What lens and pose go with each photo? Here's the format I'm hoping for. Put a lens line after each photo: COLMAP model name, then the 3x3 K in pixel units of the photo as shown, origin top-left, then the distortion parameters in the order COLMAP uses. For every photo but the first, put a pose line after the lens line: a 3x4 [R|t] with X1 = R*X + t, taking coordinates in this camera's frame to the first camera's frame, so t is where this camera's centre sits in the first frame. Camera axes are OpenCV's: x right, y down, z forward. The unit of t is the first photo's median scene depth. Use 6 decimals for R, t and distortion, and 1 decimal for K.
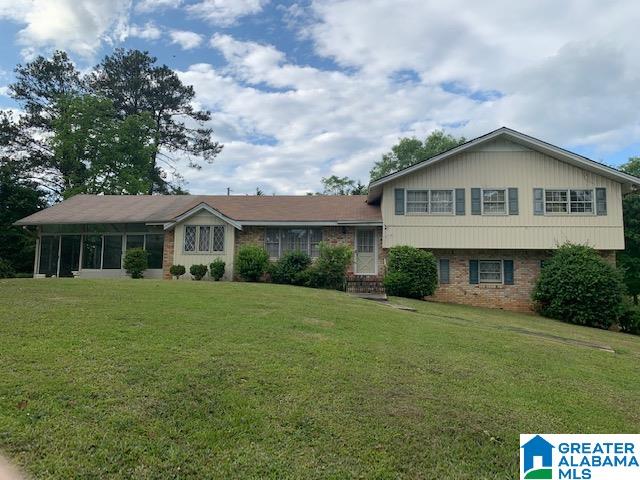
lens RADIAL K [[549.9, 0, 320.0], [0, 549.9, 240.0], [0, 0, 1]] dist [0.004182, 0.004371]
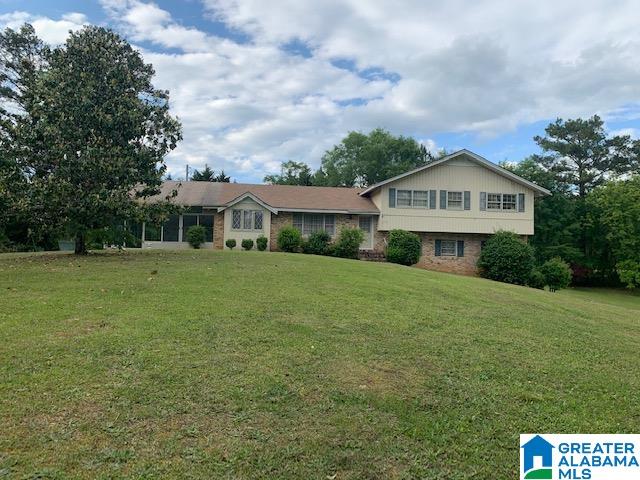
lens RADIAL K [[529.8, 0, 320.0], [0, 529.8, 240.0], [0, 0, 1]] dist [-0.004299, -0.001449]
pose [[0.979035, 0.016969, 0.202983, -0.313837], [-0.029141, 0.997941, 0.057130, -0.033548], [-0.201595, -0.061847, 0.977514, -0.305314]]
